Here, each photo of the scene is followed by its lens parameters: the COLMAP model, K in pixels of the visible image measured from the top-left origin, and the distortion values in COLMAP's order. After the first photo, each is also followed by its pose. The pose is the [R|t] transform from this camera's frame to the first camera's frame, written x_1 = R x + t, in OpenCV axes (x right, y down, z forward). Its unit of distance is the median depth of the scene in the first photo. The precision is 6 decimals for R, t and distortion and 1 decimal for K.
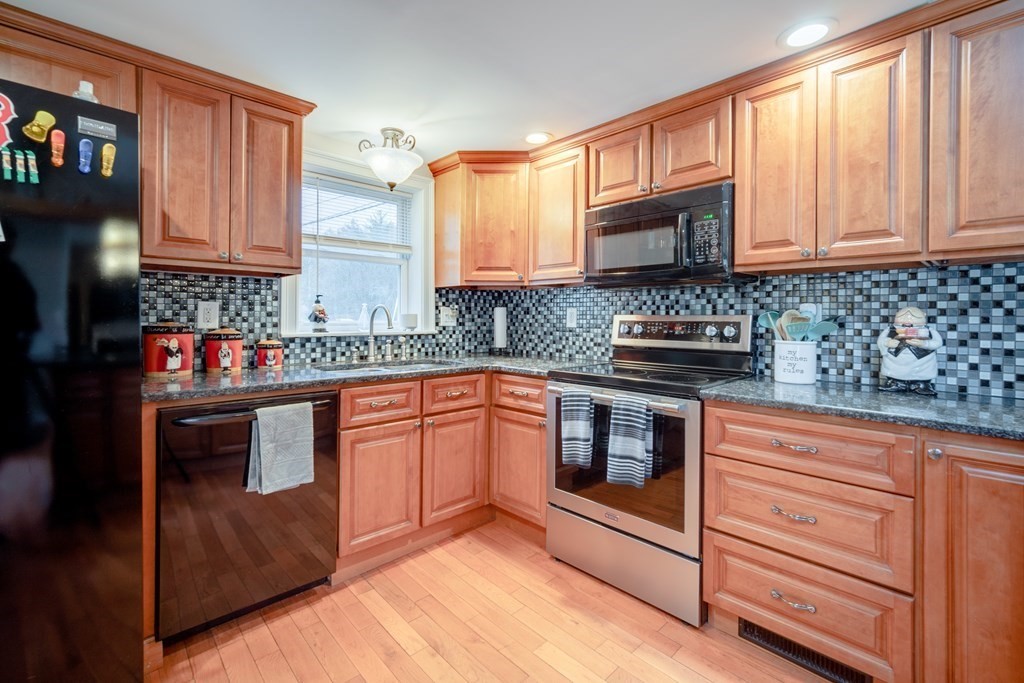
lens RADIAL K [[452.8, 0, 512.4], [0, 452.8, 318.9], [0, 0, 1]] dist [-0.000139, 0.000257]
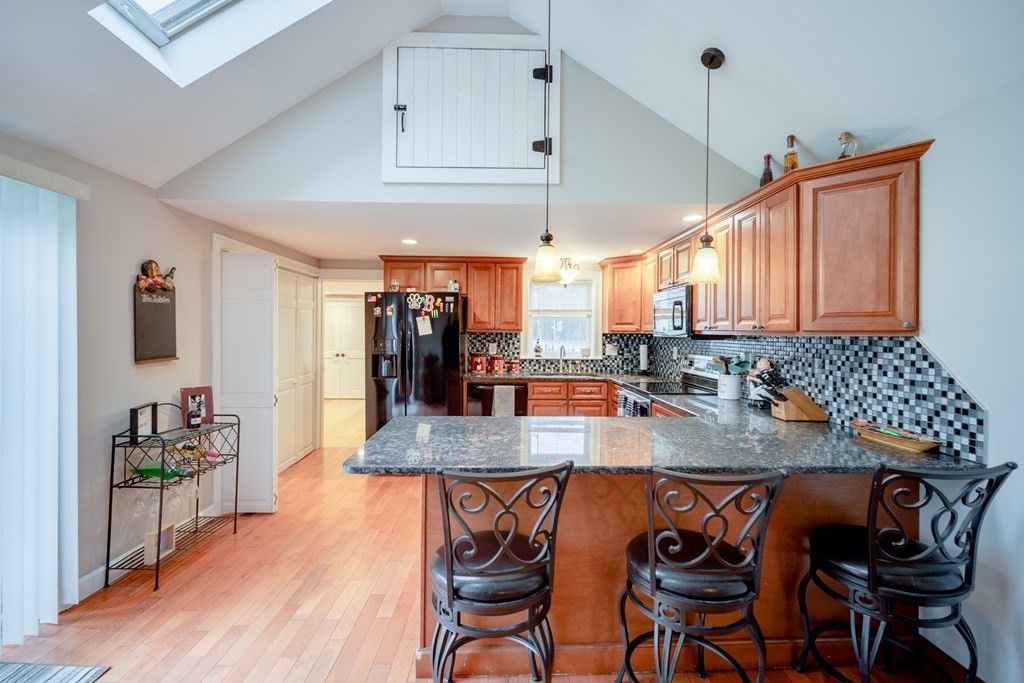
lens RADIAL K [[448.2, 0, 512.6], [0, 448.2, 332.9], [0, 0, 1]] dist [-0.000388, 0.000629]
pose [[0.744029, 0.003207, -0.668140, 0.857311], [-0.007182, 0.999969, -0.003199, -0.073439], [0.668109, 0.007179, 0.744029, -0.610890]]
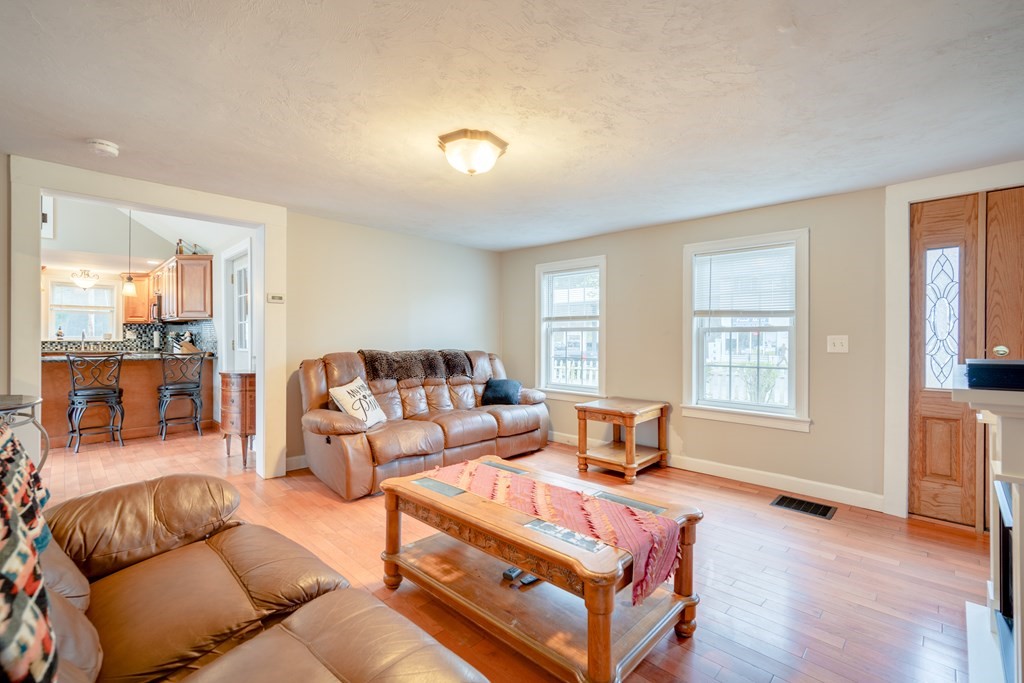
lens RADIAL K [[453.7, 0, 507.8], [0, 453.7, 342.2], [0, 0, 1]] dist [0.009685, 0.000204]
pose [[0.999734, 0.003531, 0.022798, 2.280042], [-0.003565, 0.999993, 0.001452, 0.029891], [-0.022793, -0.001533, 0.999739, -1.904251]]
